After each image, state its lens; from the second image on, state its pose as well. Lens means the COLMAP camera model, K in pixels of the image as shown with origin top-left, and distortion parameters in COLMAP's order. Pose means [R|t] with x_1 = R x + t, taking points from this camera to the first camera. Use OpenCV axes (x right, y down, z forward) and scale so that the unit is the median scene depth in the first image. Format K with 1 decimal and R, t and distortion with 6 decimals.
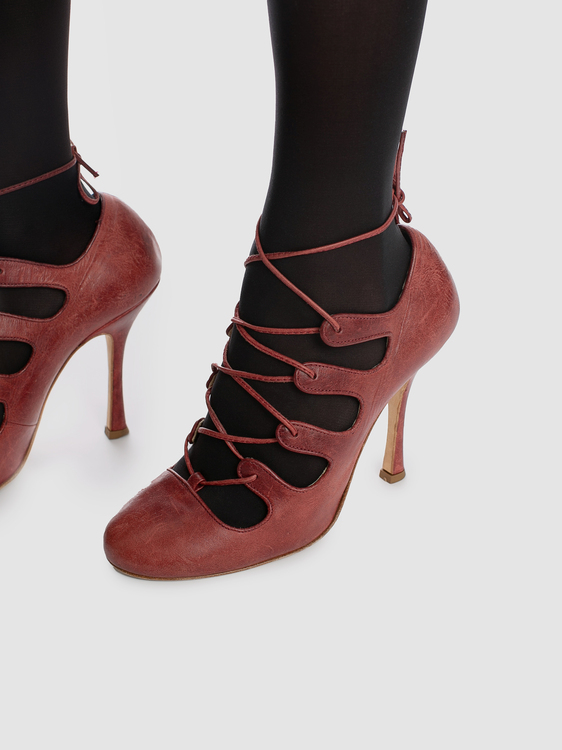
lens RADIAL K [[1055.5, 0, 281.0], [0, 1055.5, 375.0], [0, 0, 1]] dist [-0.210198, -0.006596]
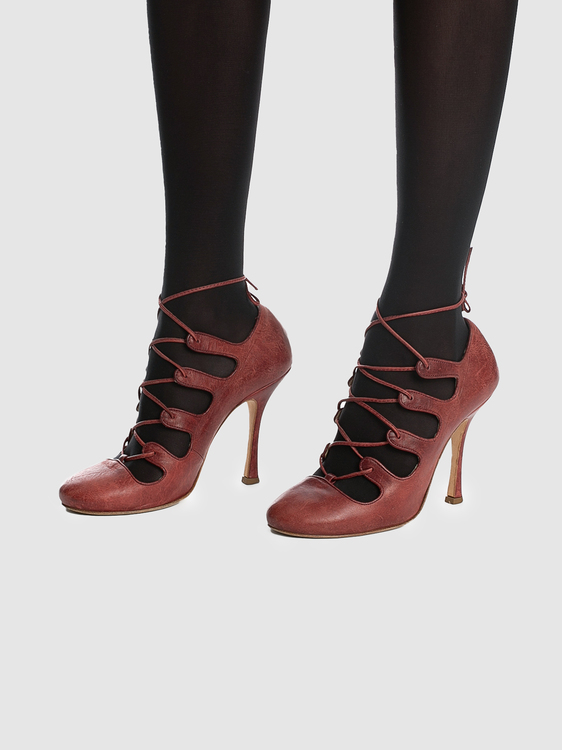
lens RADIAL K [[1050.4, 0, 281.0], [0, 1050.4, 375.0], [0, 0, 1]] dist [0.015983, -0.000865]
pose [[0.999913, 0.013164, -0.000482, -0.154095], [-0.012892, 0.970417, -0.241091, 0.329030], [-0.002706, 0.241077, 0.970502, -0.497513]]
